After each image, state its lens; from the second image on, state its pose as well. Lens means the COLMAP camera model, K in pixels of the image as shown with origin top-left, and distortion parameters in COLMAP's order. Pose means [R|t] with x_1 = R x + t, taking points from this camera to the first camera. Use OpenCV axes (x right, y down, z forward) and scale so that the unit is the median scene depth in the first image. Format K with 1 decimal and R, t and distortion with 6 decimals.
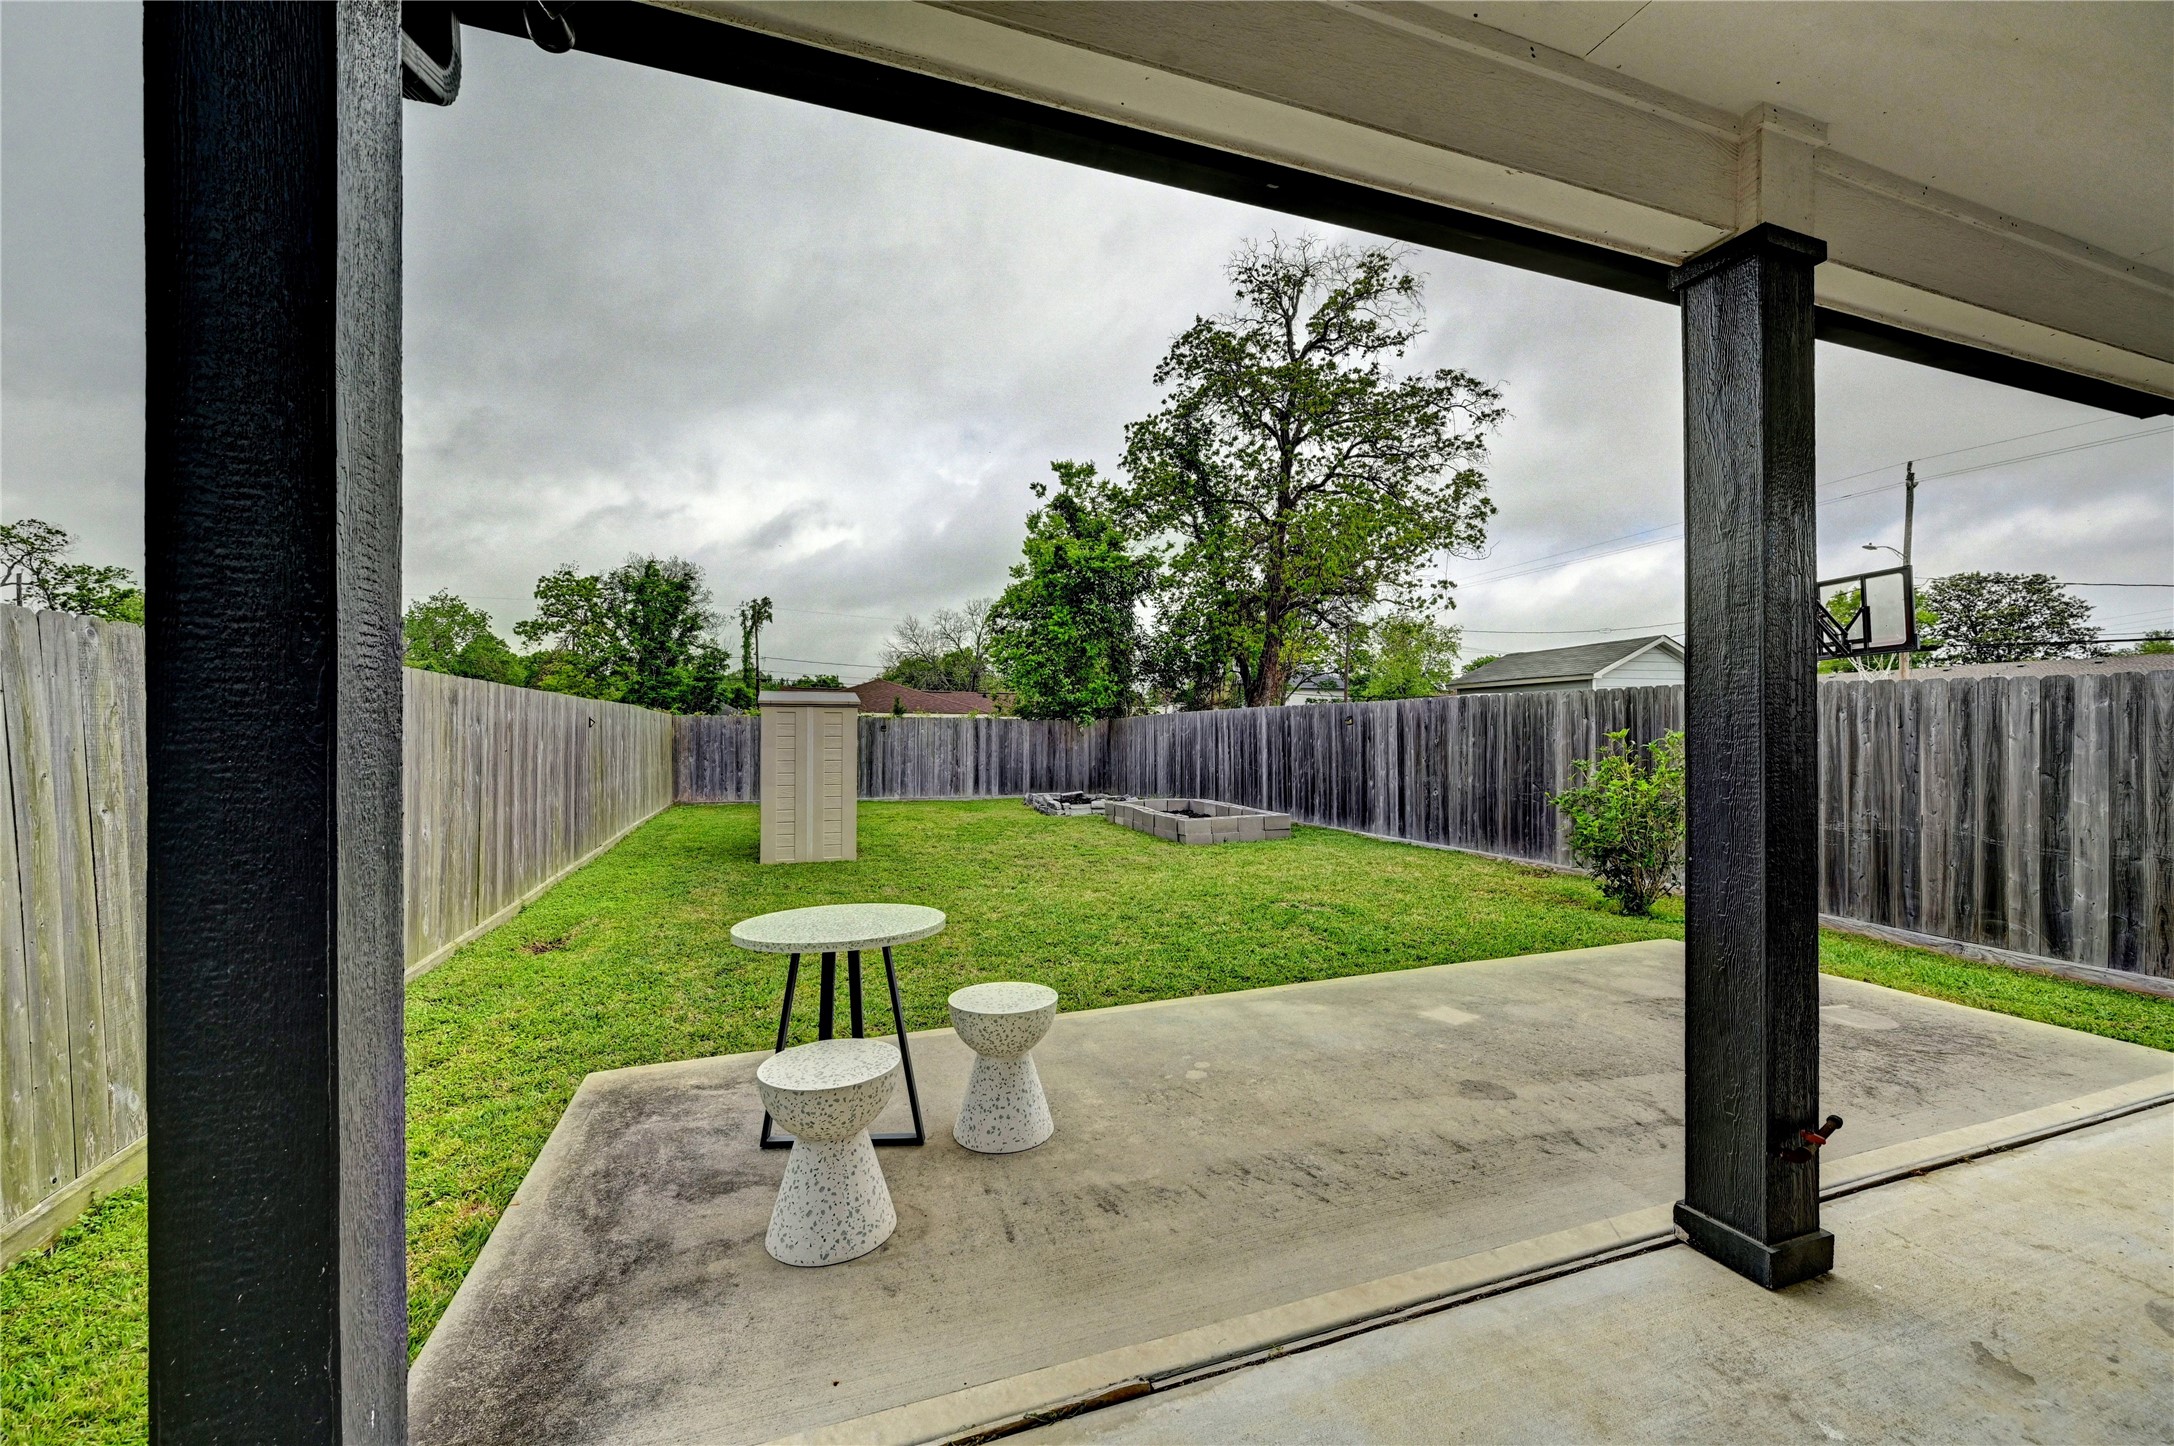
lens RADIAL K [[854.6, 0, 1087.0], [0, 854.6, 723.0], [0, 0, 1]] dist [0.001667, -0.000212]
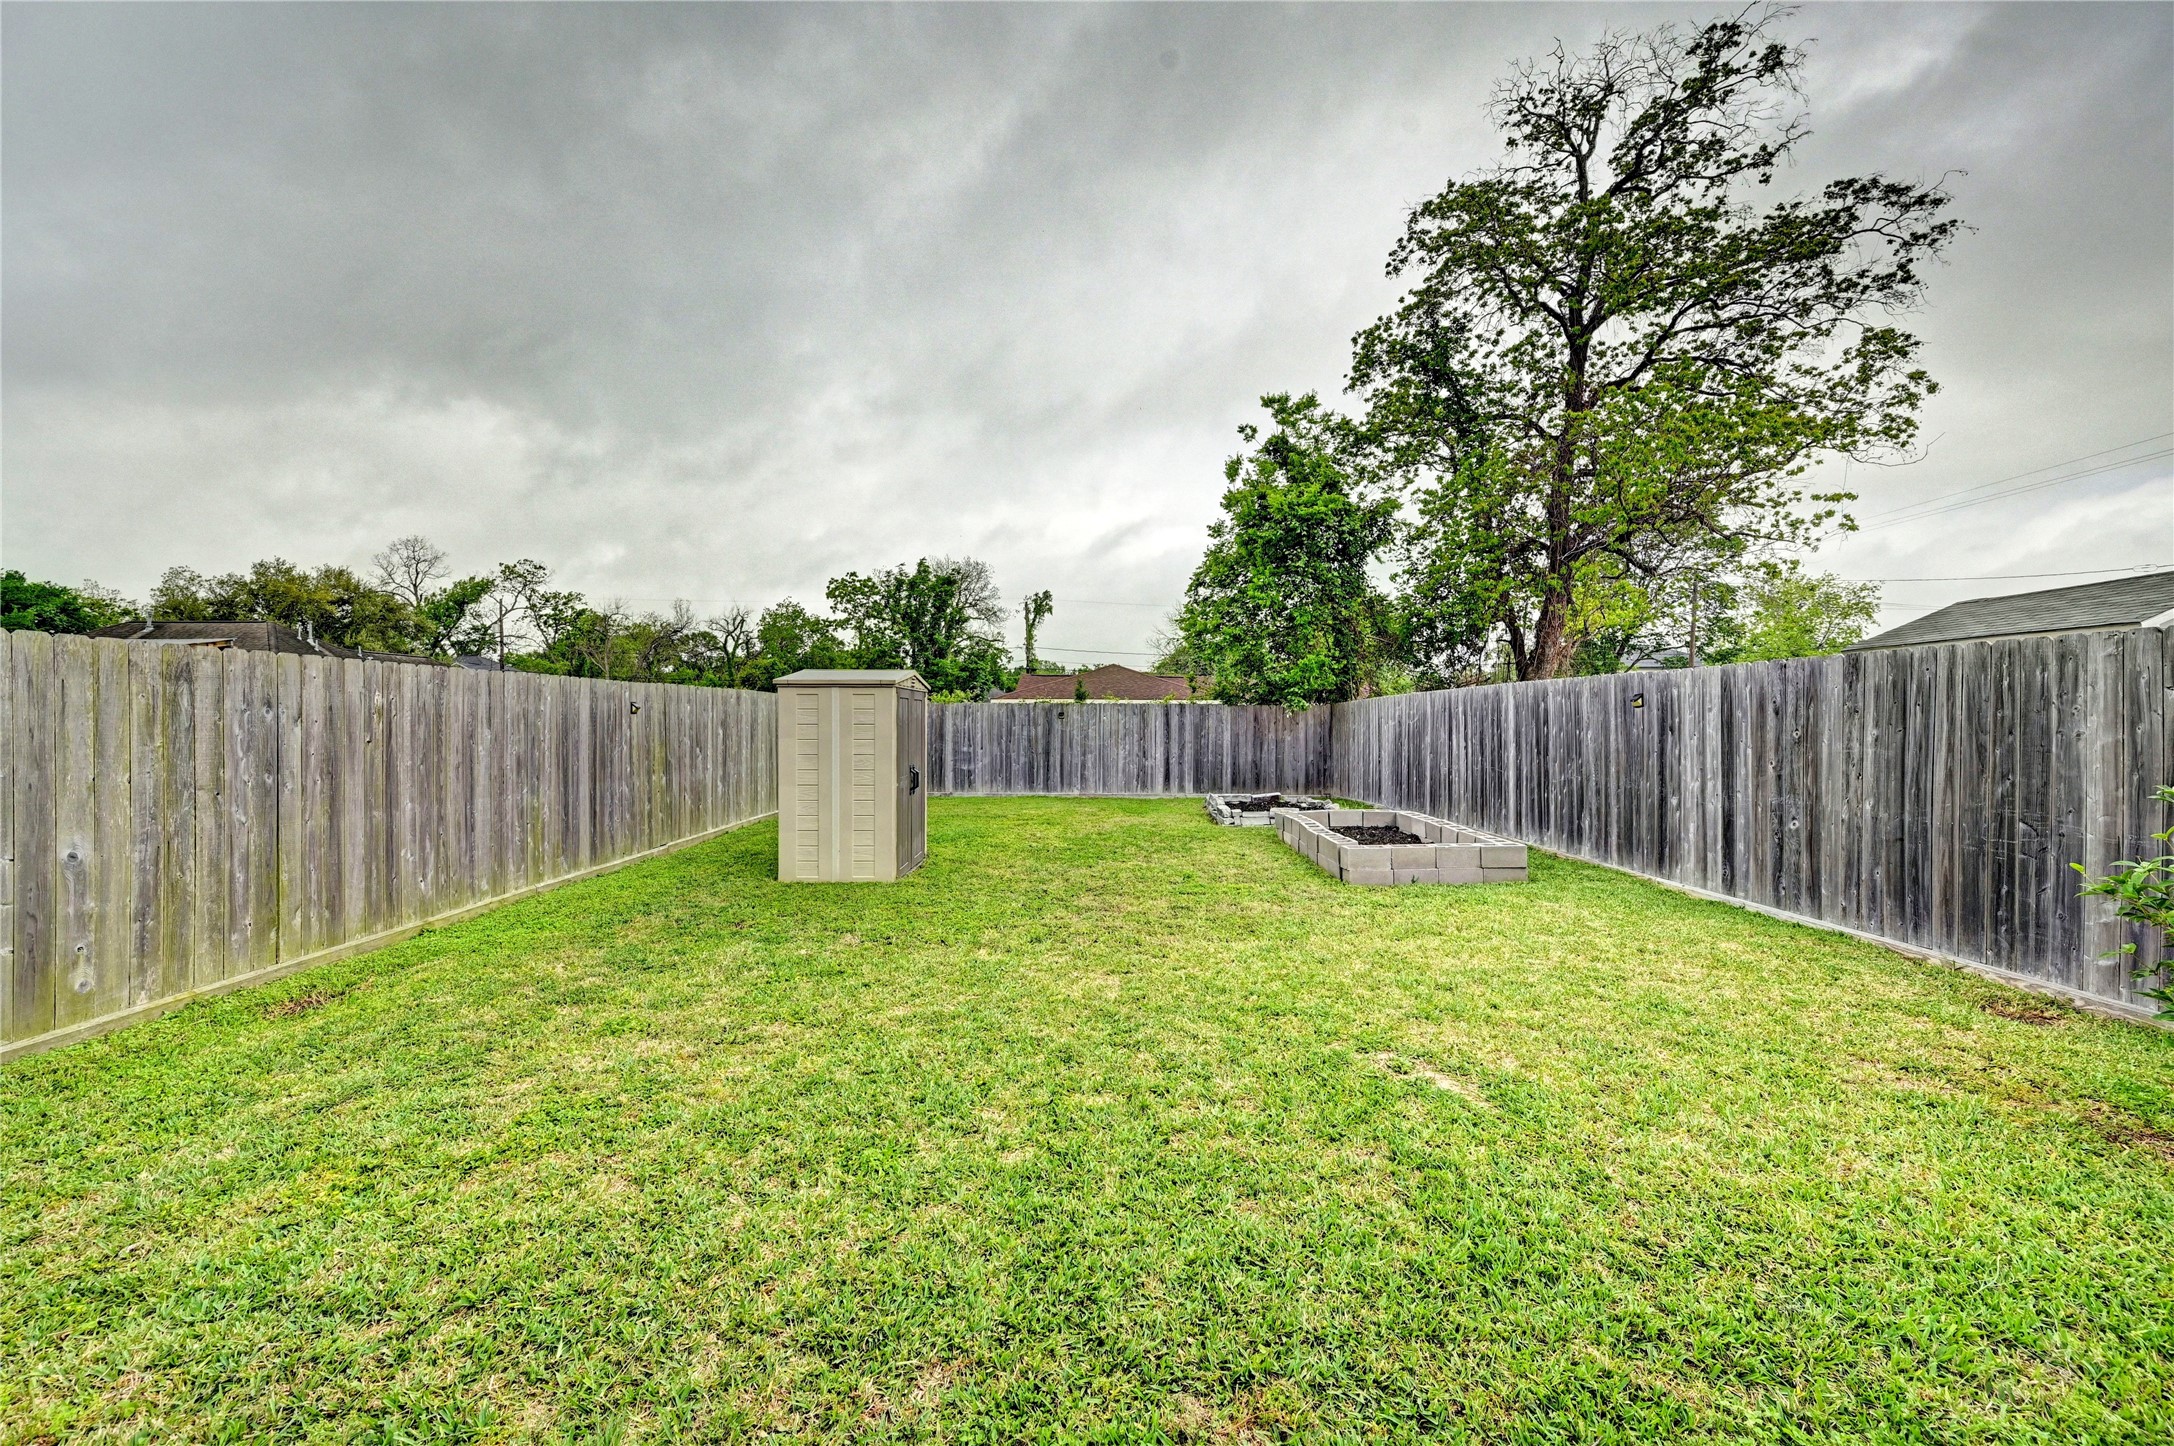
lens RADIAL K [[854.6, 0, 1087.0], [0, 854.6, 723.0], [0, 0, 1]] dist [0.001667, -0.000212]
pose [[0.943982, 0.000581, -0.329996, 0.078334], [0.004178, 0.999897, 0.013712, 0.001961], [0.329970, -0.014323, 0.943883, 0.158775]]
